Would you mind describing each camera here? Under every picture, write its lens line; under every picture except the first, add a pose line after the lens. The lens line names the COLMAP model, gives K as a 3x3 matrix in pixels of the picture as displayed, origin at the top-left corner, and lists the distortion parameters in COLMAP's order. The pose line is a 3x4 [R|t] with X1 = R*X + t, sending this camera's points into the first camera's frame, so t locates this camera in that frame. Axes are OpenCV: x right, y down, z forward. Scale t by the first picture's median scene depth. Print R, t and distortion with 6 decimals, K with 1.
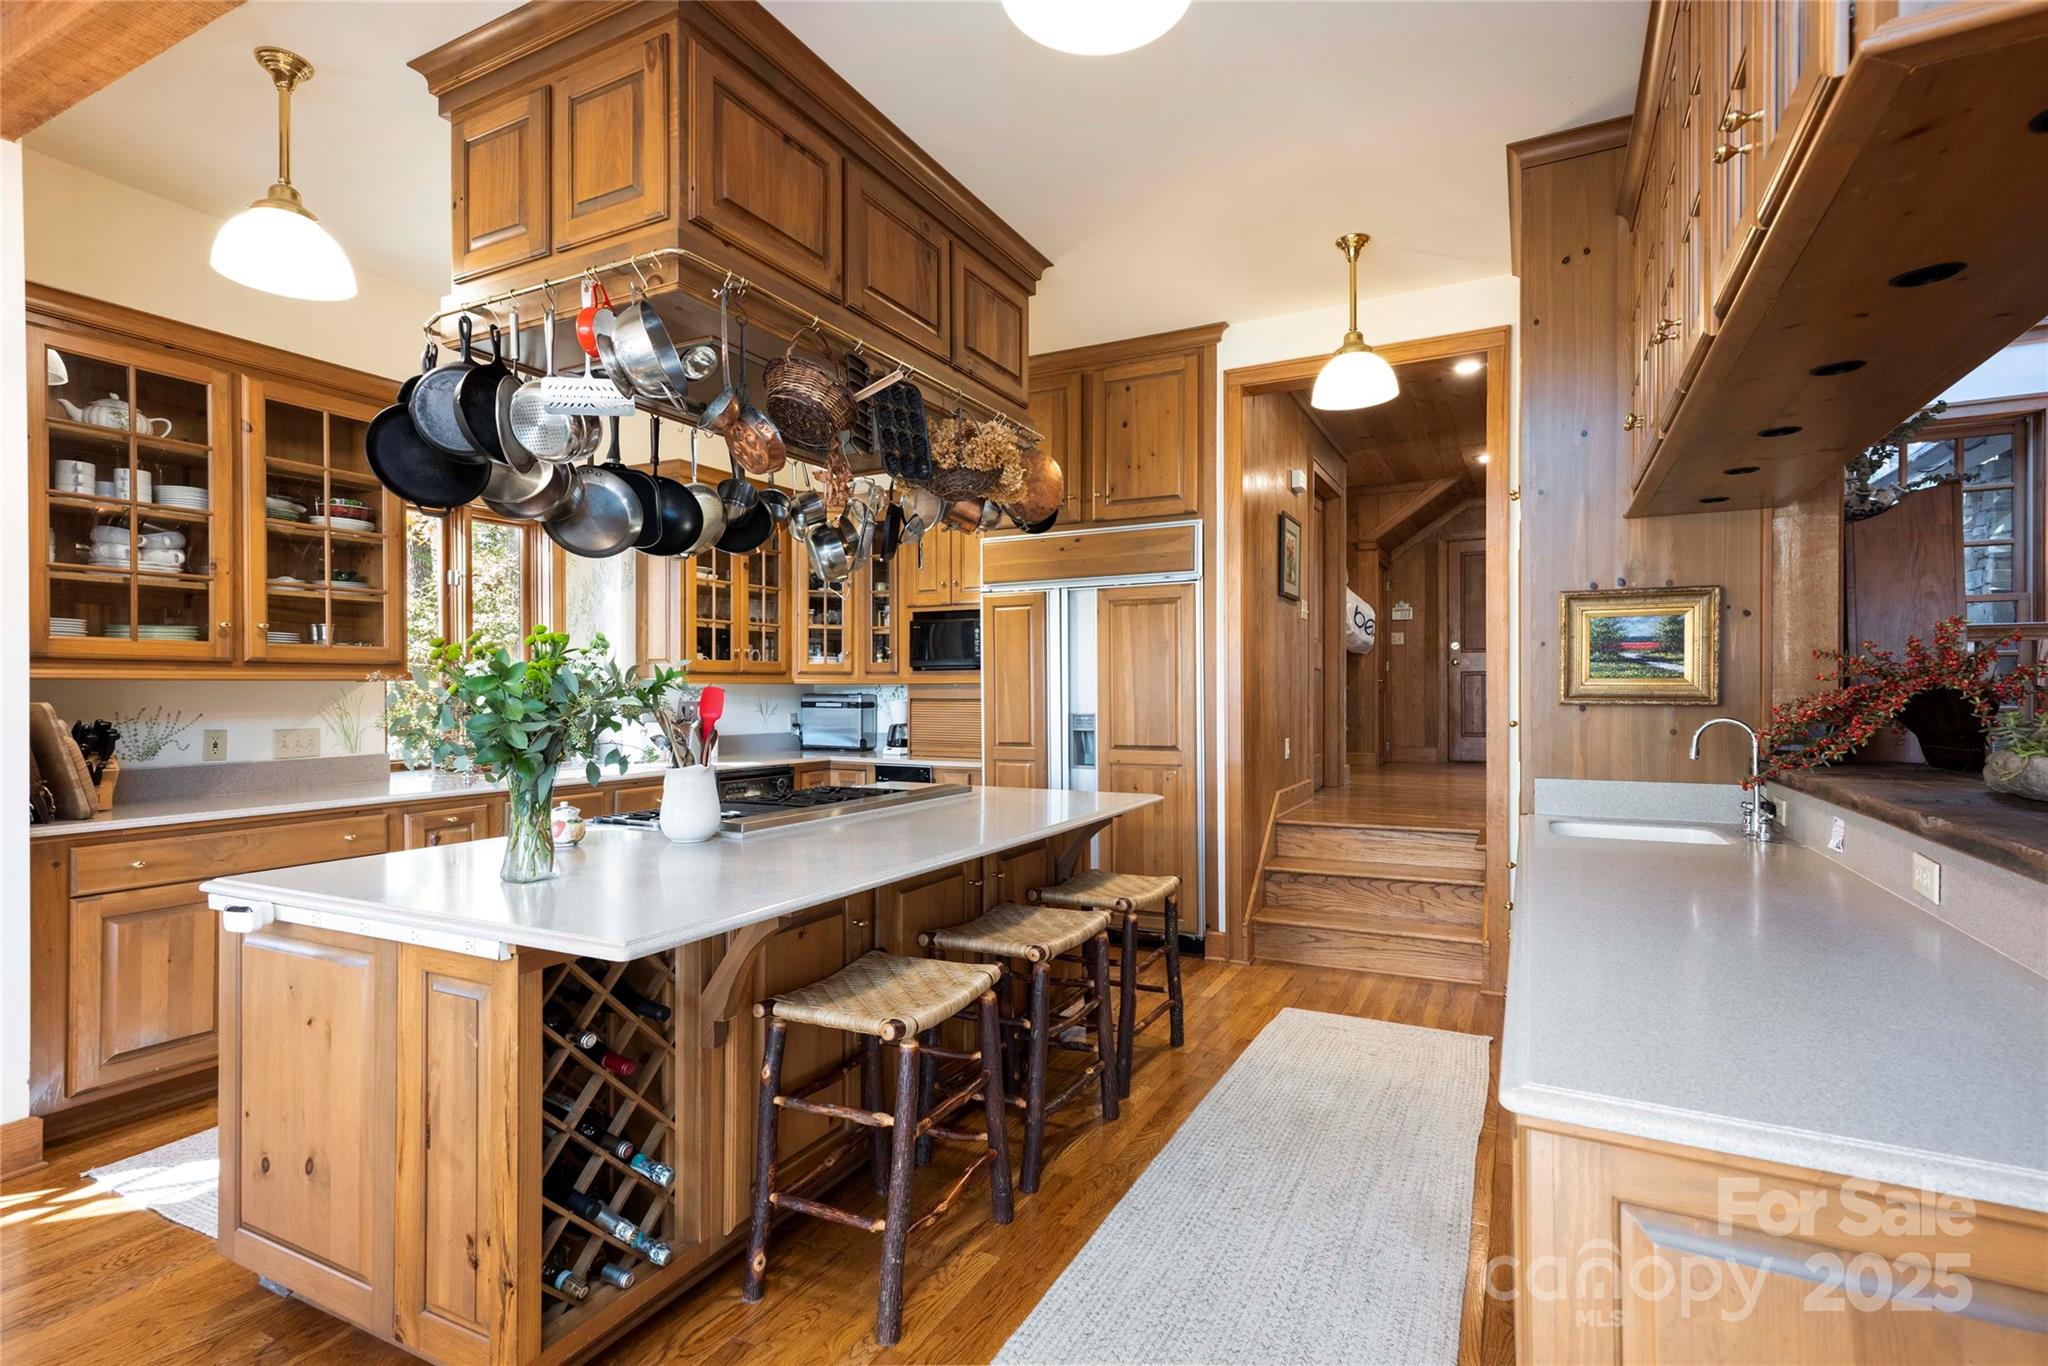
lens RADIAL K [[965.2, 0, 1021.9], [0, 965.2, 696.4], [0, 0, 1]] dist [0.003657, -0.001326]
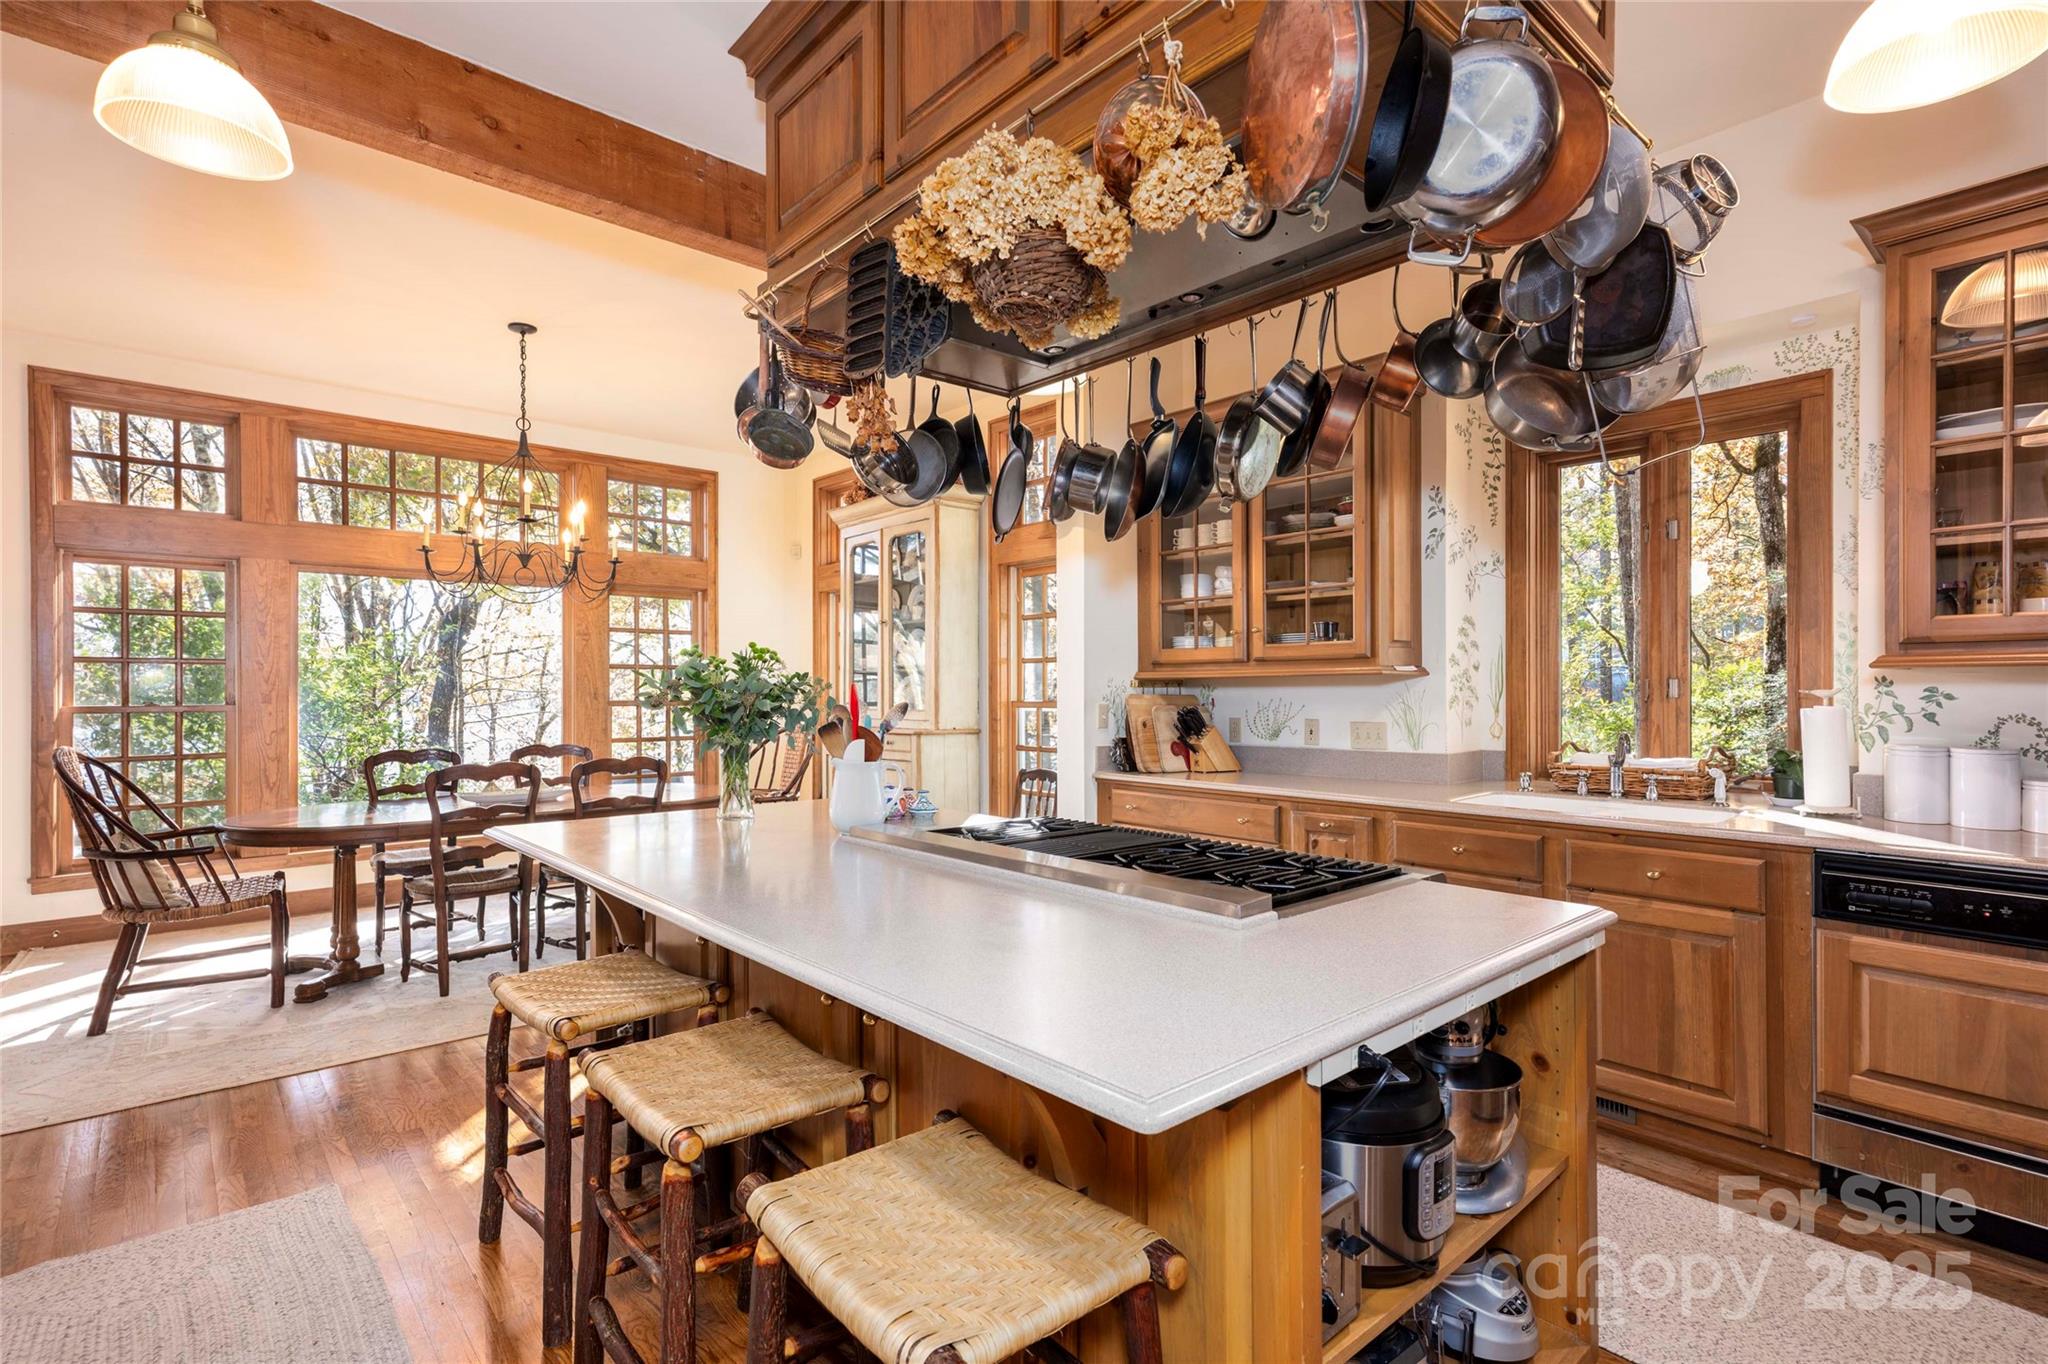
lens RADIAL K [[965.2, 0, 1014.6], [0, 965.2, 676.9], [0, 0, 1]] dist [0.003657, -0.001326]
pose [[-0.376781, 0.004152, -0.926293, 0.389820], [0.013905, 0.999903, -0.001173, -0.020318], [0.926198, -0.013322, -0.376802, 1.140985]]
